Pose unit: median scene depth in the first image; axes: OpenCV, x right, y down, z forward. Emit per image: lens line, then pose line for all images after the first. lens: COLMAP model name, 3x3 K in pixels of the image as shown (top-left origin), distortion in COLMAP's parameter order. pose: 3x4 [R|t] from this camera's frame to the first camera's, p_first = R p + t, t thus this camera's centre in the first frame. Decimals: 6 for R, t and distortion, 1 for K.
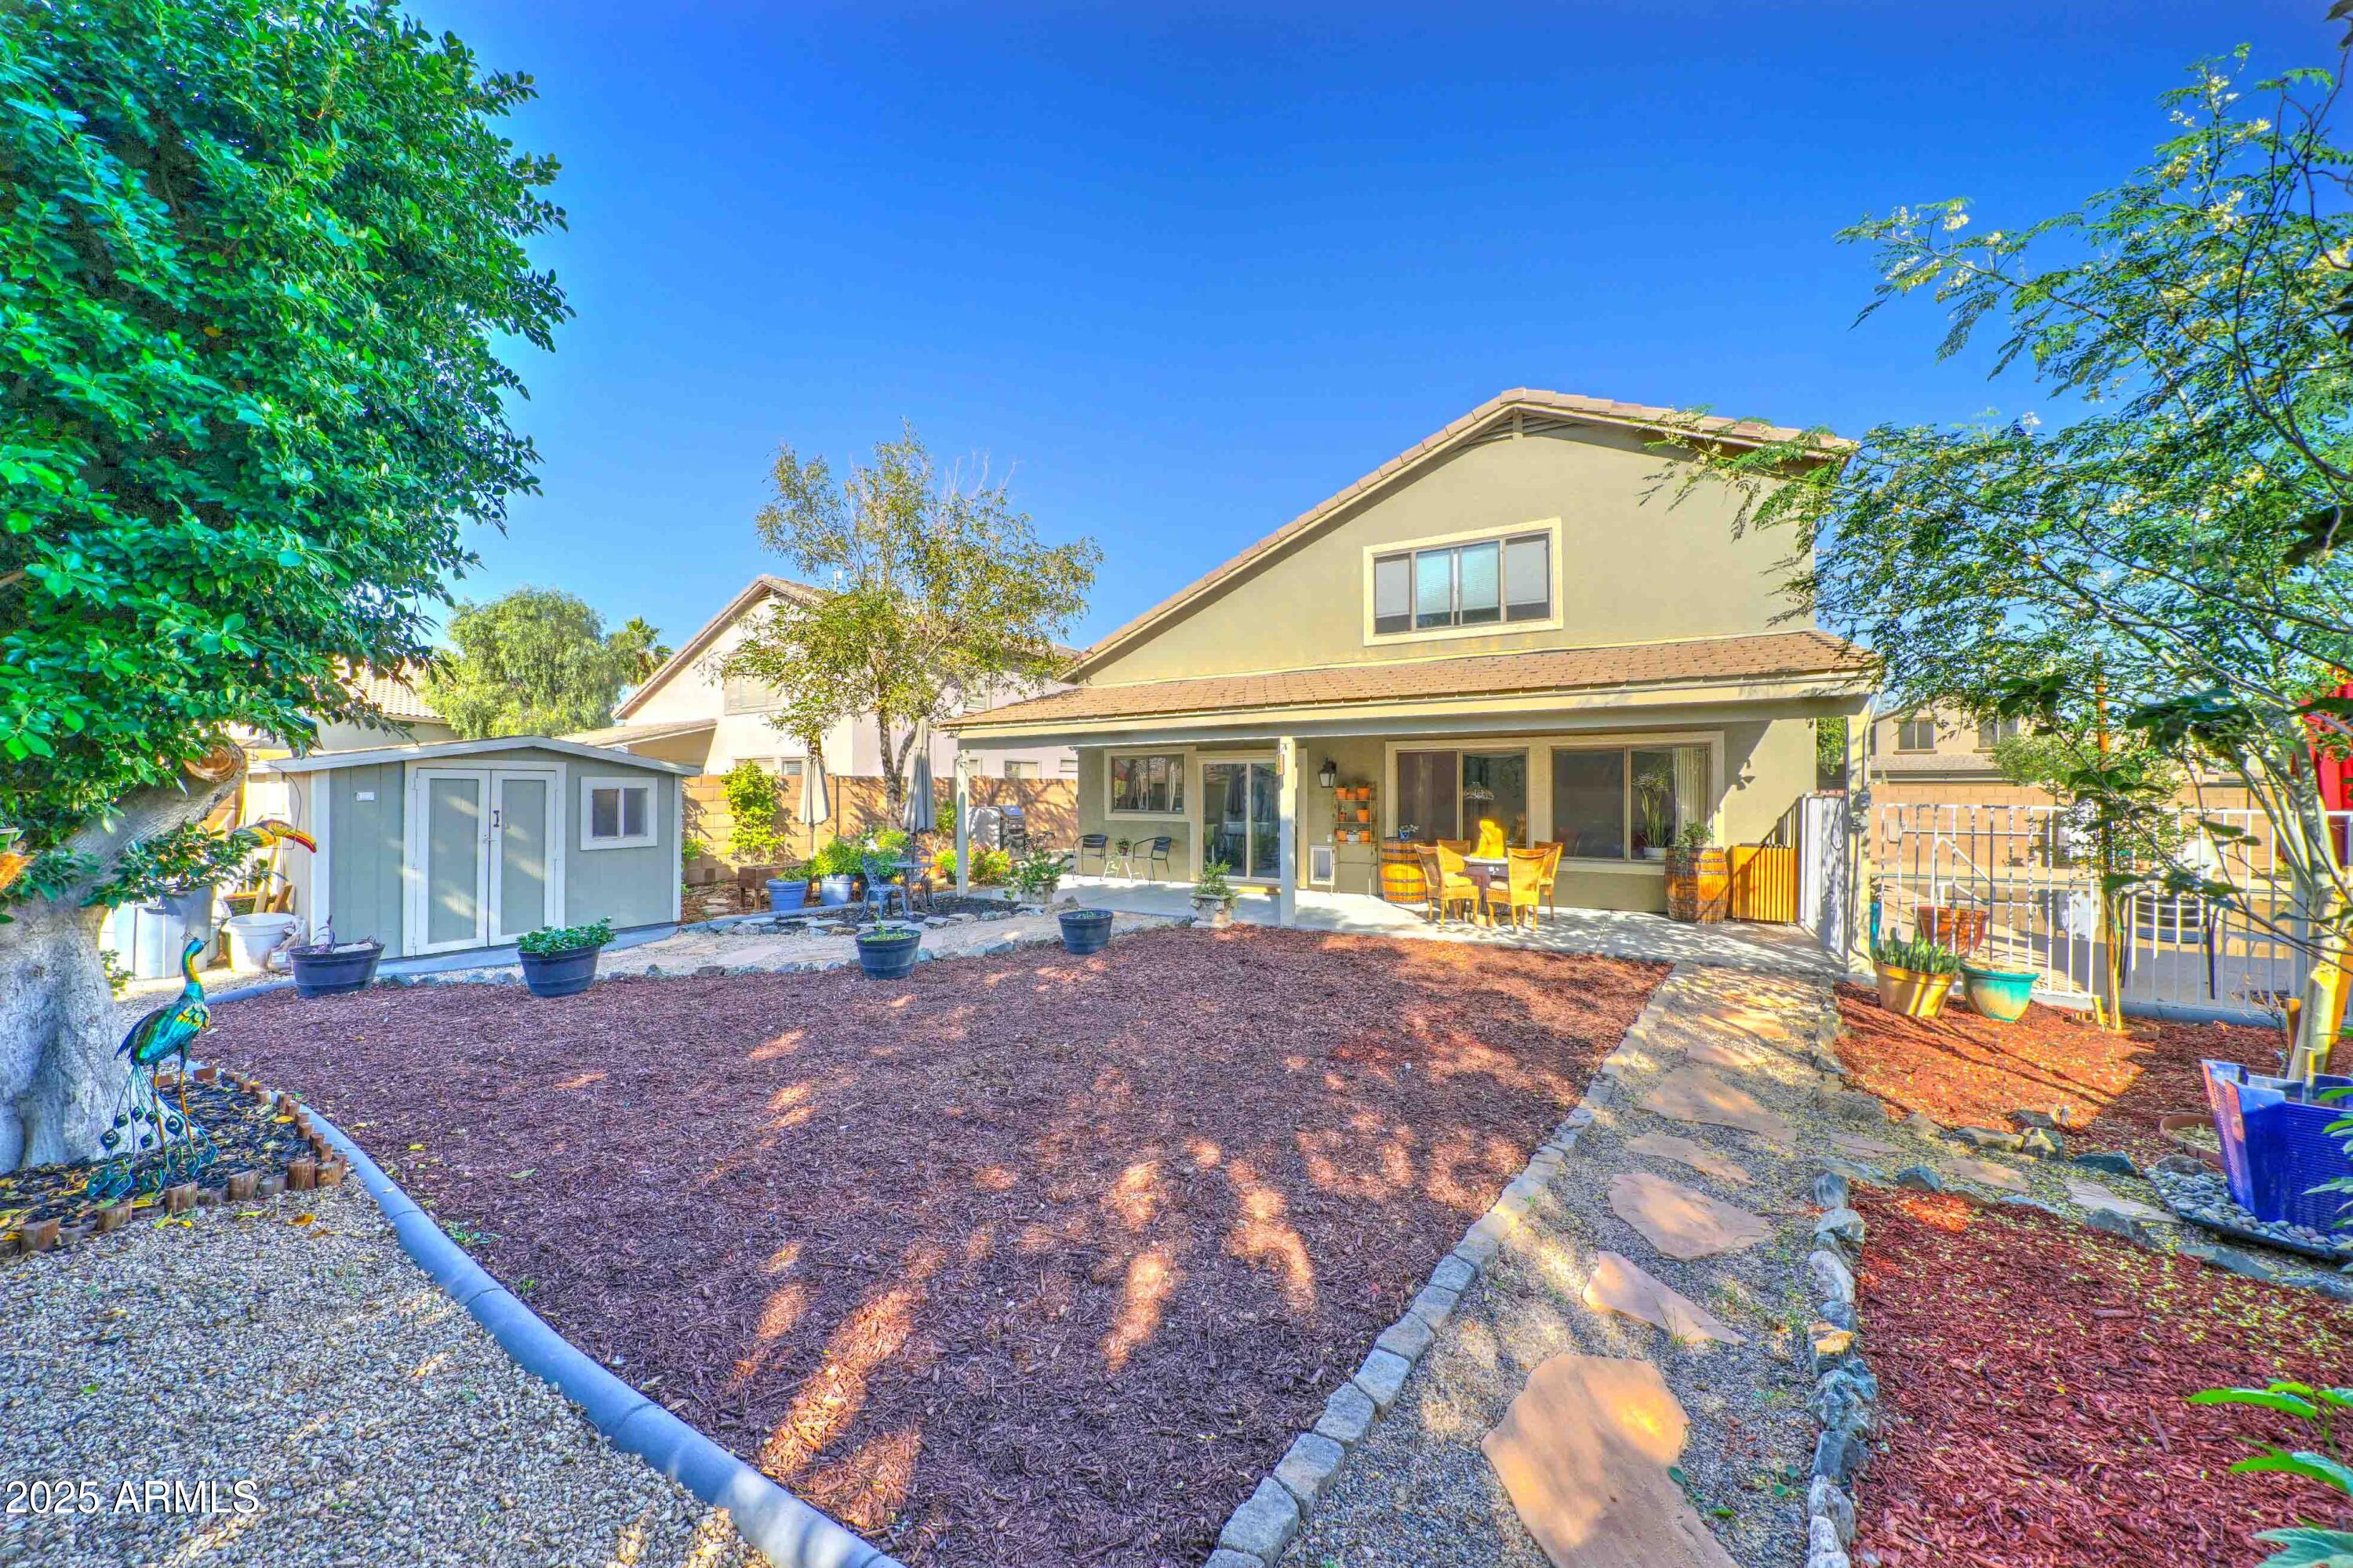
lens RADIAL K [[801.1, 0, 1181.0], [0, 801.1, 784.5], [0, 0, 1]] dist [0.000360, 0.000016]
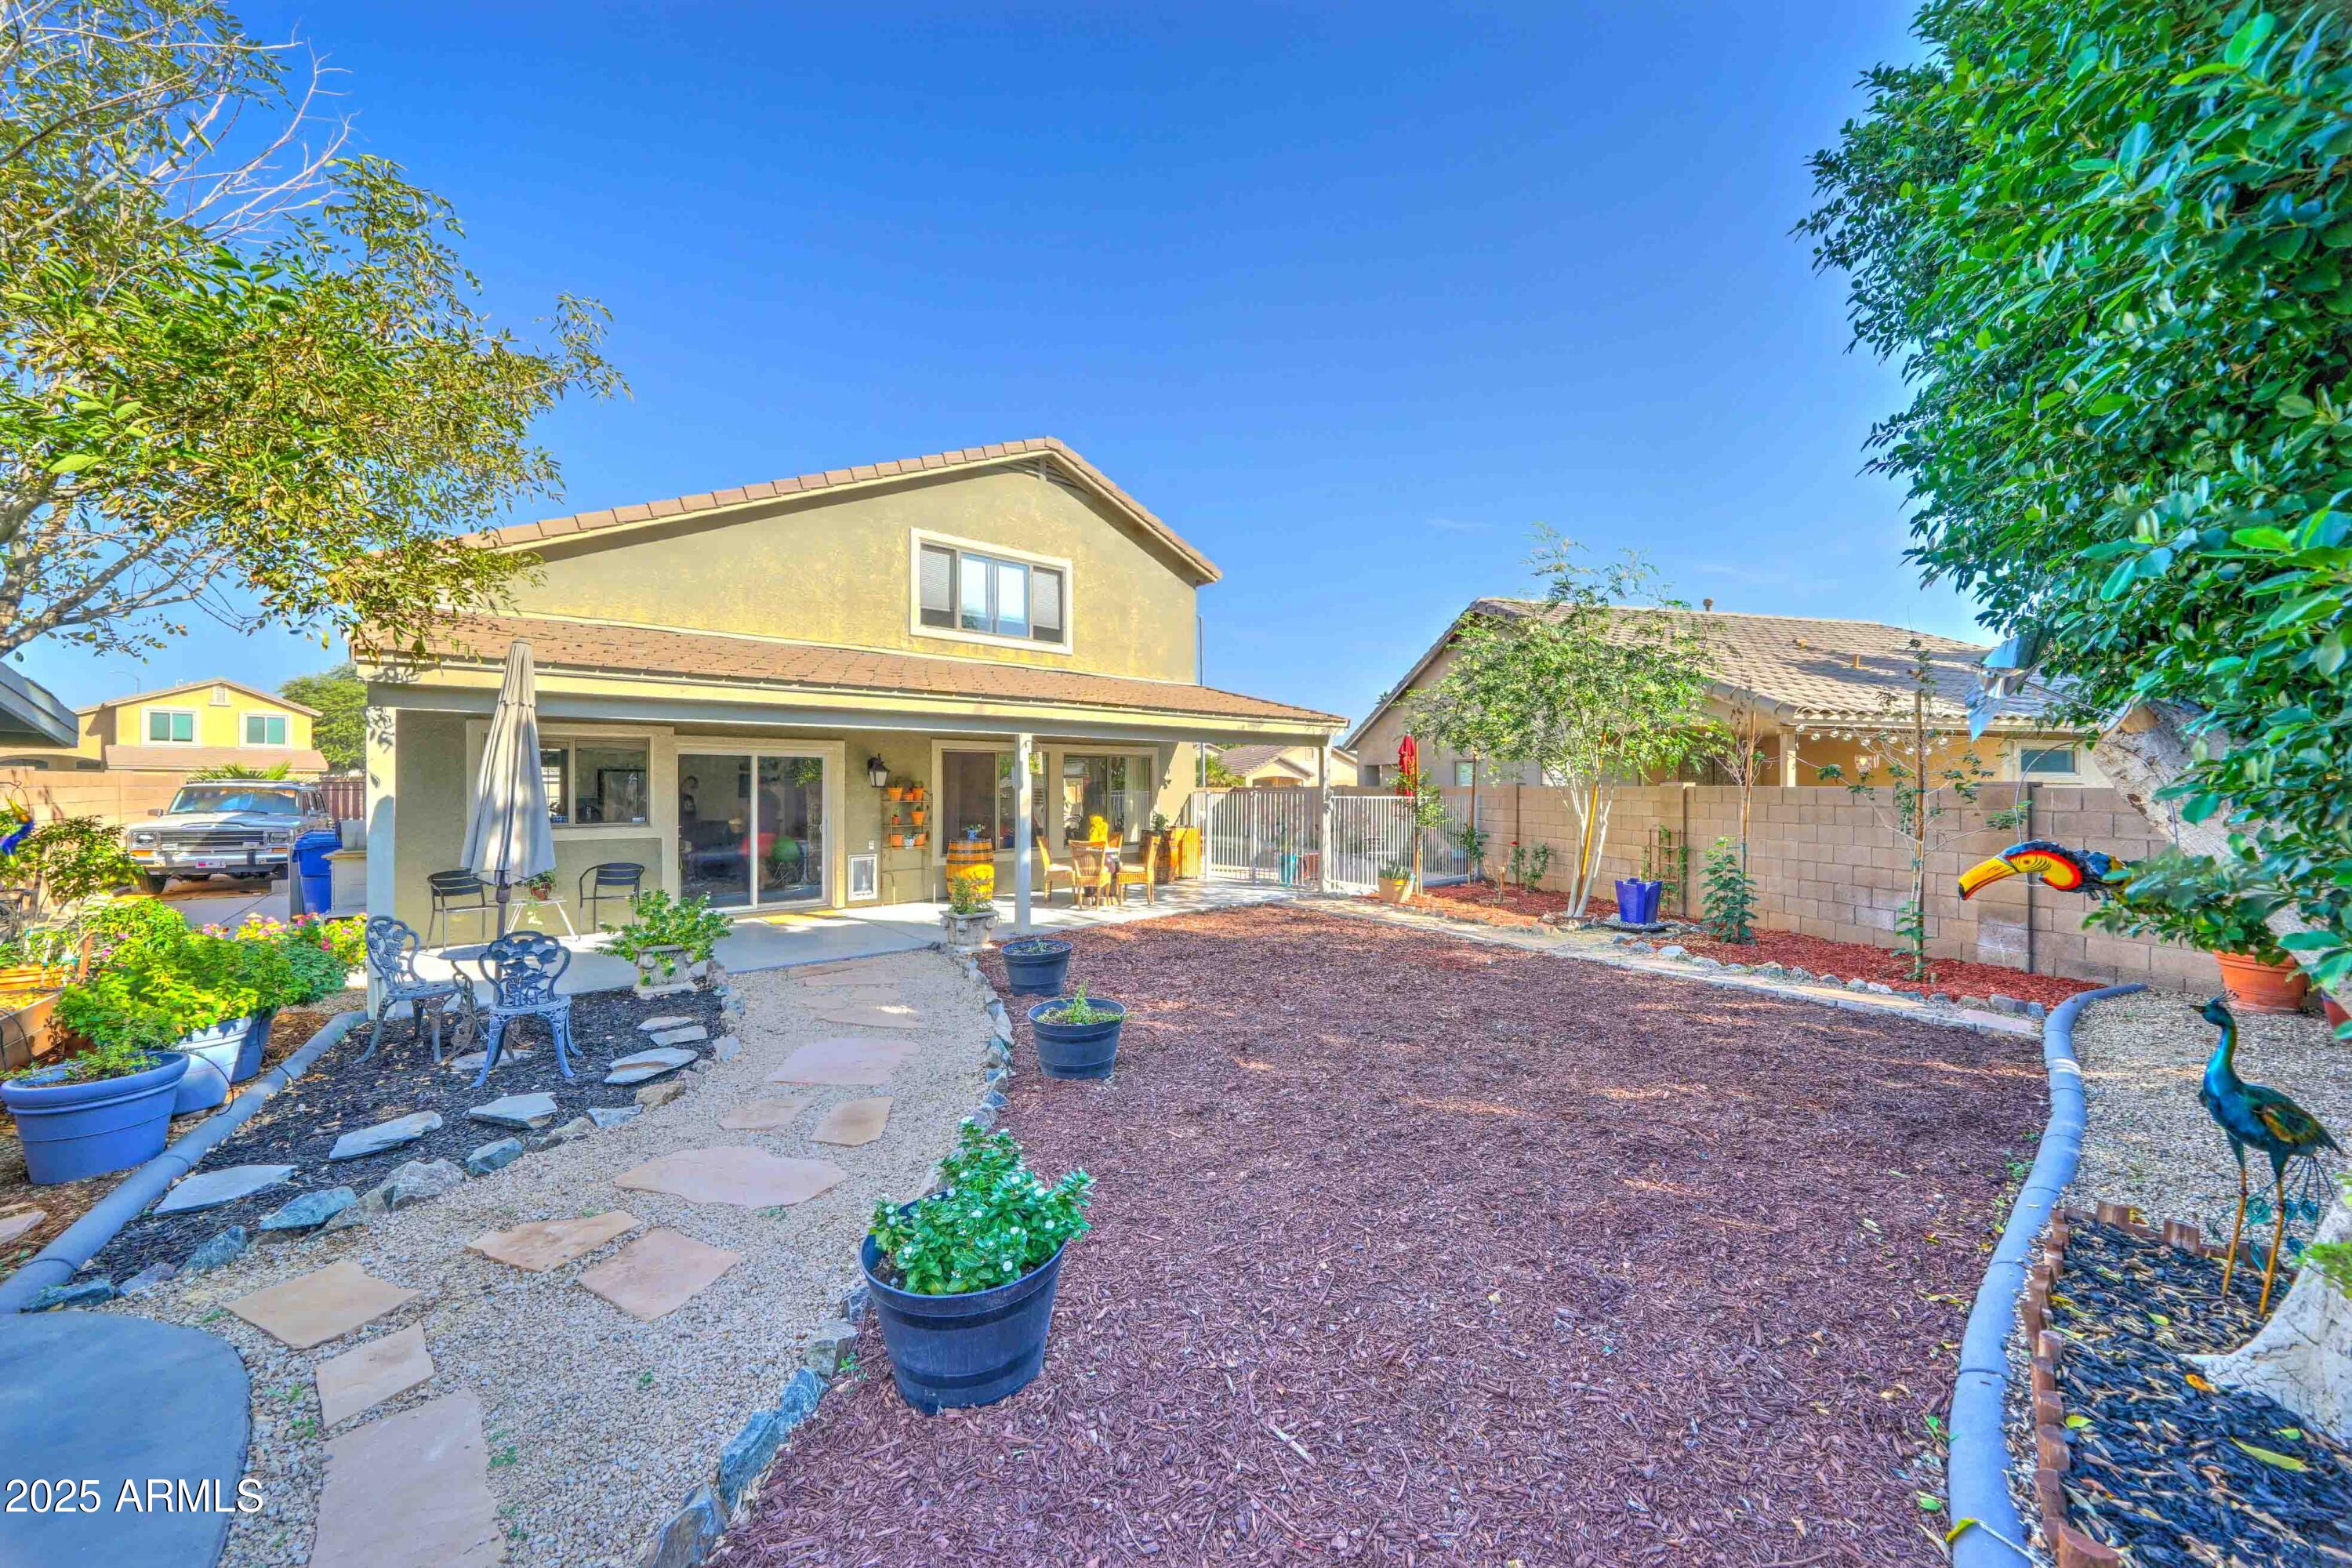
lens RADIAL K [[800.7, 0, 1176.3], [0, 800.7, 789.3], [0, 0, 1]] dist [0.000360, 0.000016]
pose [[0.363372, -0.001797, 0.931642, -0.561102], [-0.003857, 0.999987, 0.003433, 0.002625], [-0.931636, -0.004841, 0.363360, 0.401056]]
